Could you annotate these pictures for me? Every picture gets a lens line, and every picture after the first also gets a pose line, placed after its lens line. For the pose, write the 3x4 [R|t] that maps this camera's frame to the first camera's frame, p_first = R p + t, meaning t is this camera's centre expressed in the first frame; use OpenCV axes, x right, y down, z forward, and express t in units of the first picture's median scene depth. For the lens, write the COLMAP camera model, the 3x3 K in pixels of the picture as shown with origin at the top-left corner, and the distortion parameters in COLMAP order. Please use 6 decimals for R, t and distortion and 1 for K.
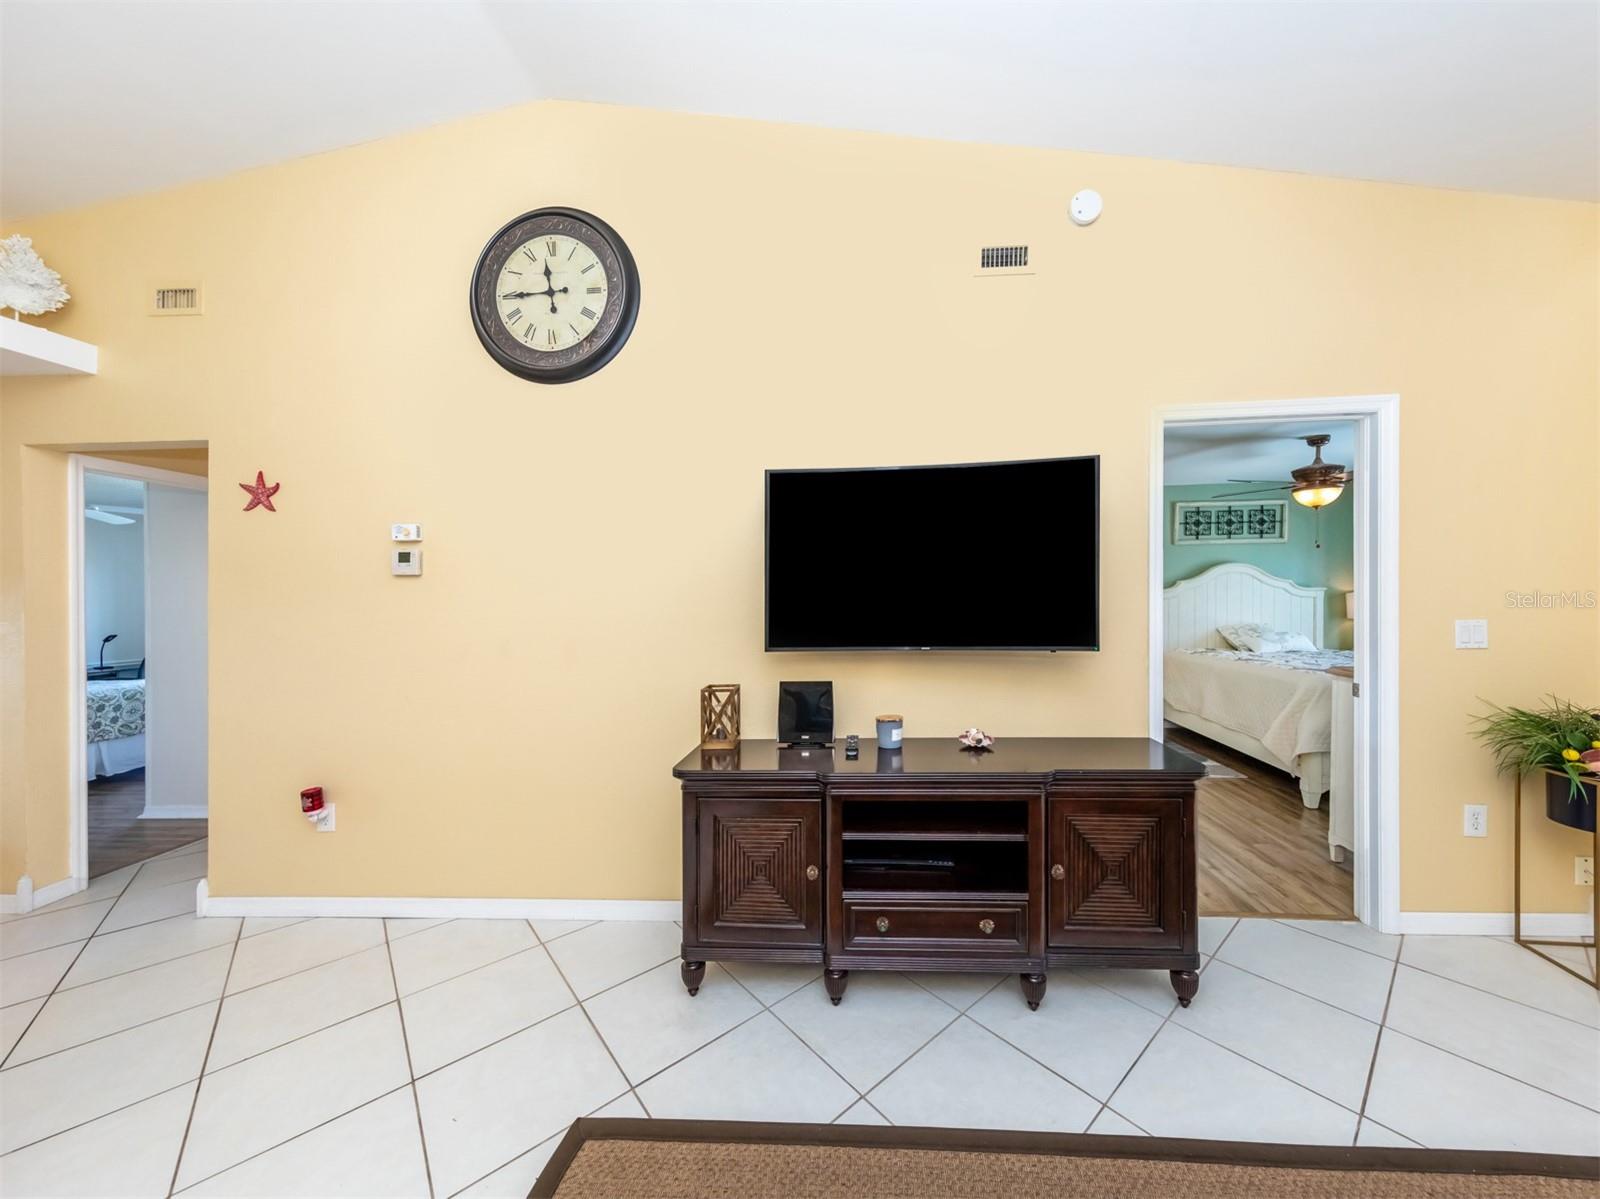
lens RADIAL K [[557.1, 0, 861.5], [0, 557.1, 607.2], [0, 0, 1]] dist [0.002794, -0.000332]
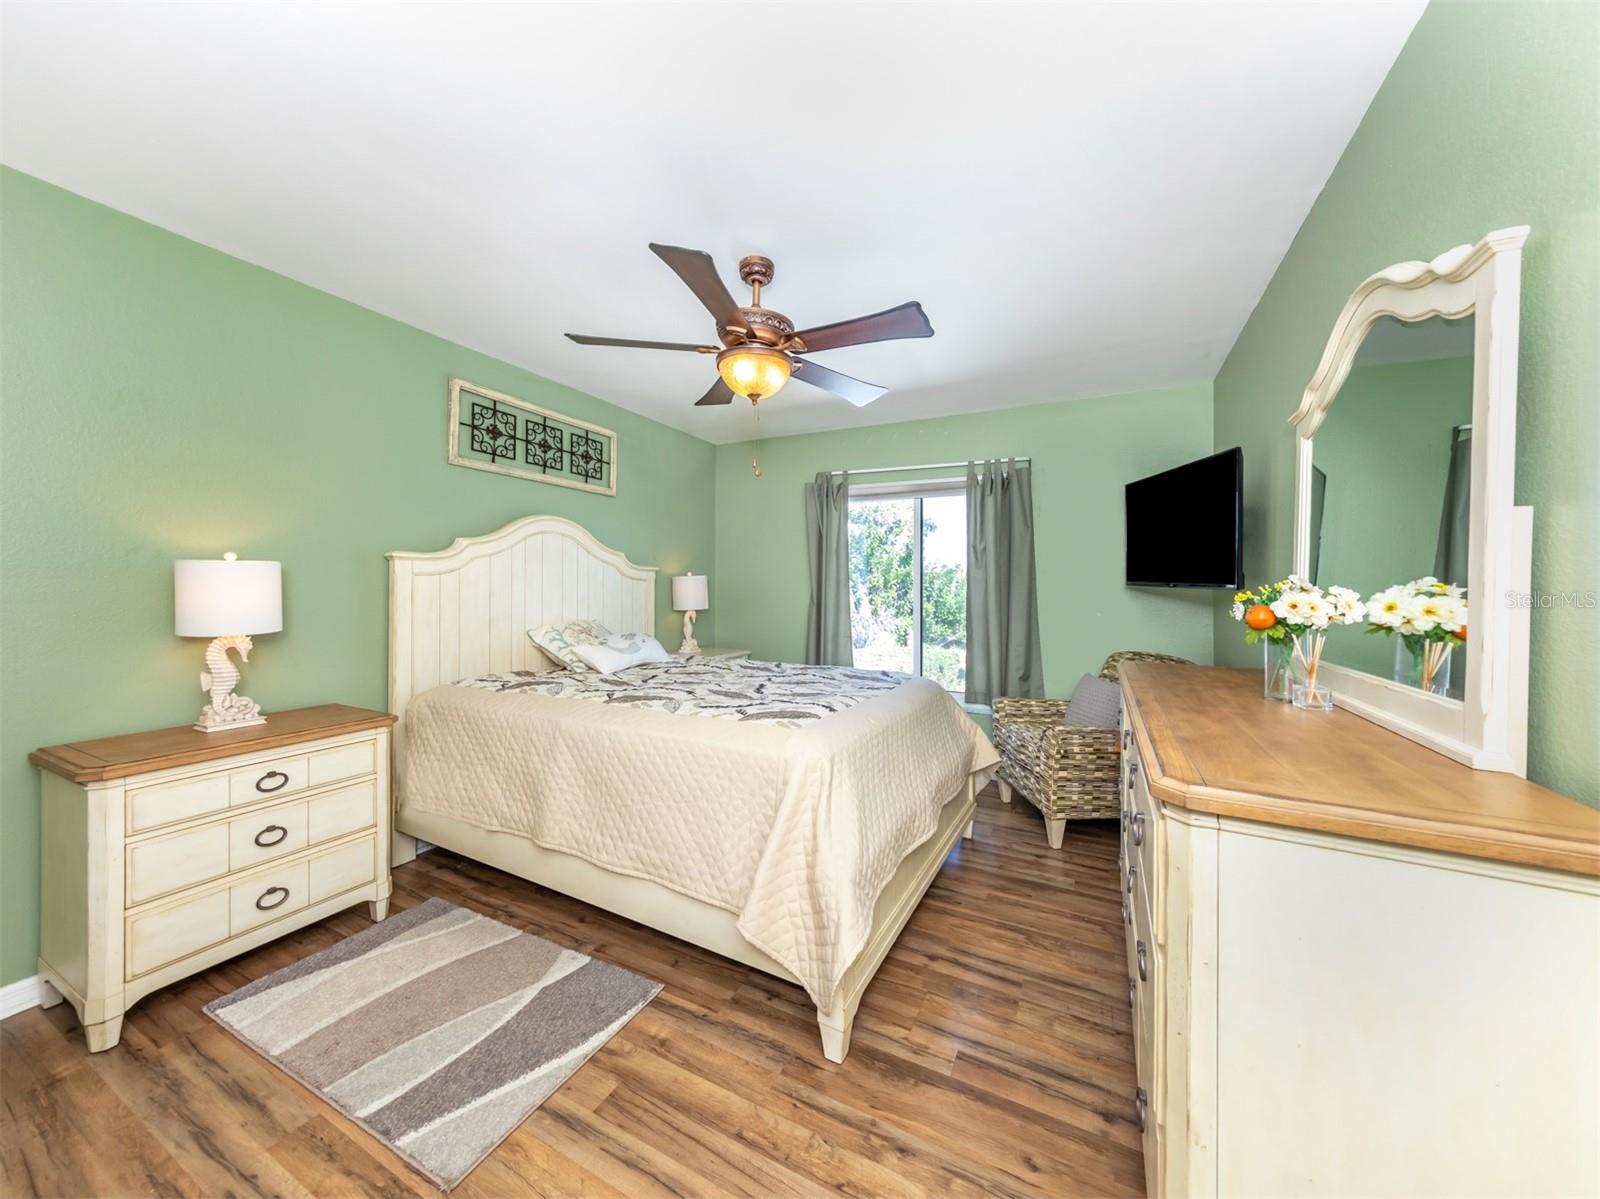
lens RADIAL K [[568.6, 0, 804.1], [0, 568.6, 587.5], [0, 0, 1]] dist [0.009596, 0.000234]
pose [[0.394880, 0.021553, 0.918480, 0.229010], [-0.007278, 0.999767, -0.020332, 0.004540], [-0.918704, 0.001344, 0.394945, 0.522779]]
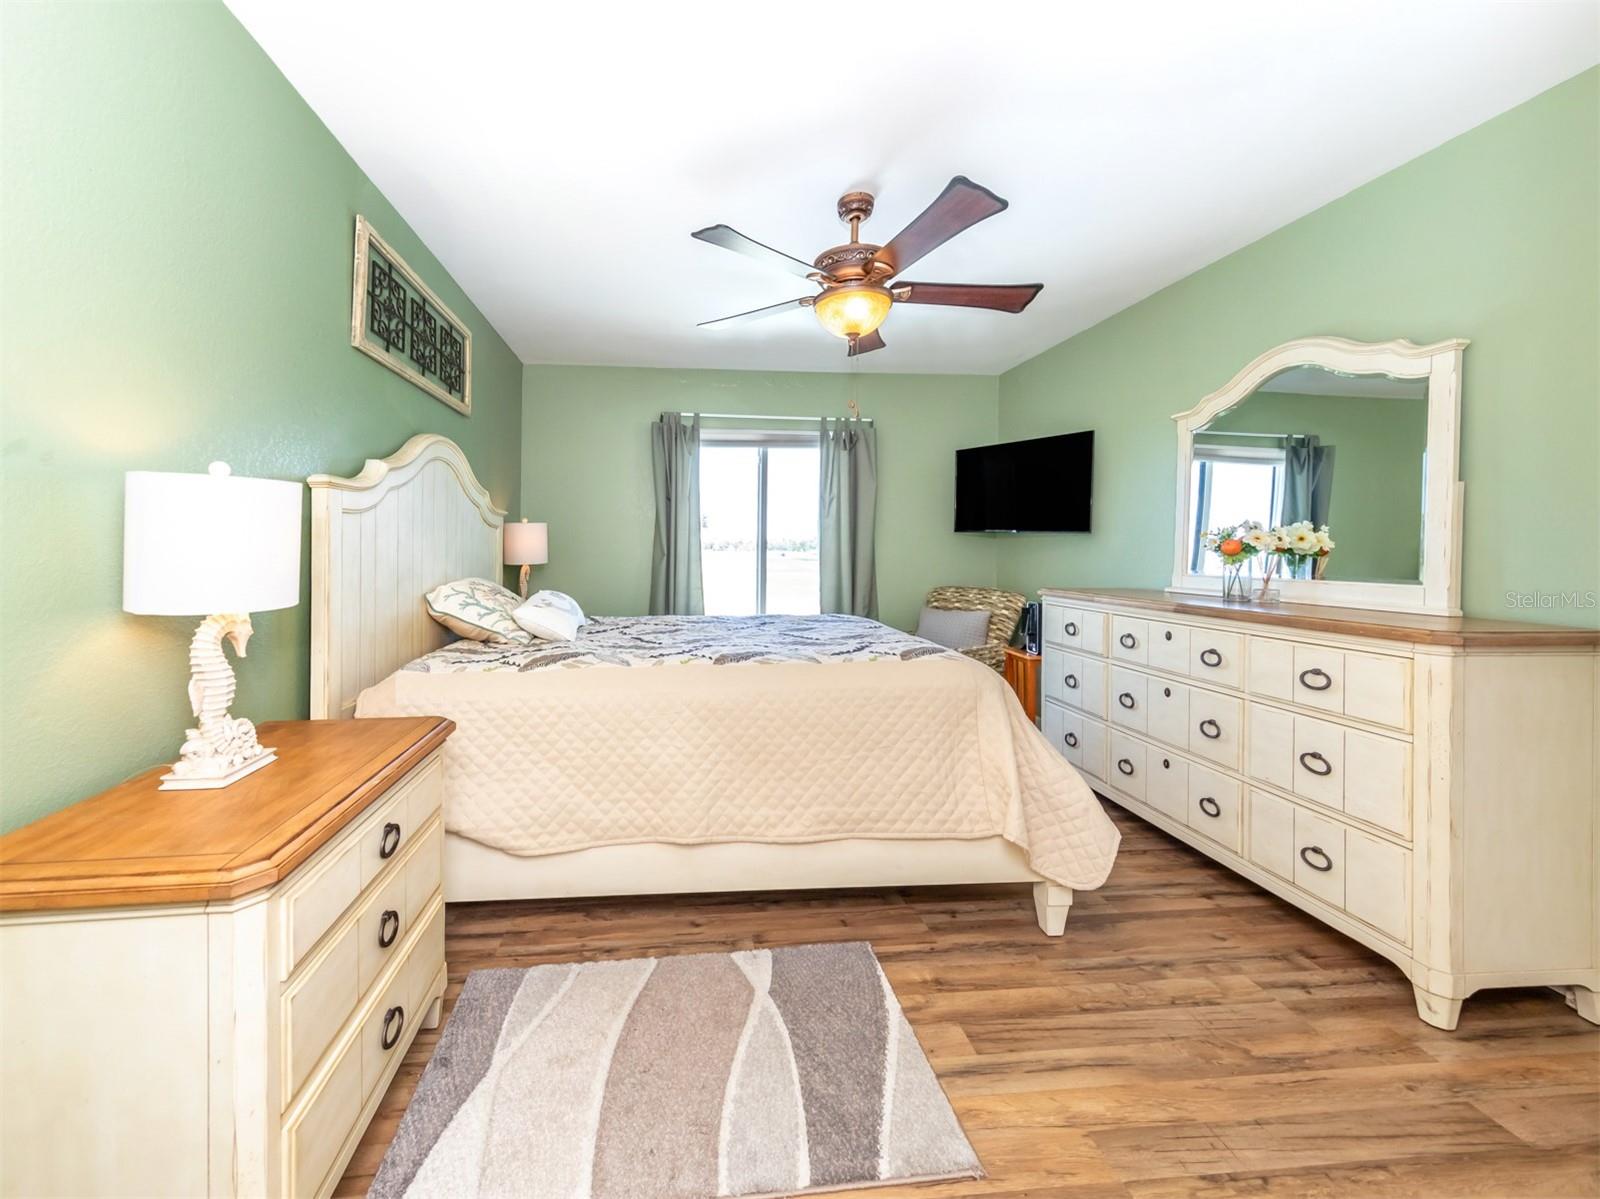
lens RADIAL K [[601.7, 0, 738.3], [0, 601.7, 555.4], [0, 0, 1]] dist [0.013143, -0.001434]
pose [[-0.147439, 0.000805, 0.989071, 0.185710], [0.013107, 0.999913, 0.001140, 0.012072], [-0.988984, 0.013131, -0.147437, 0.831199]]
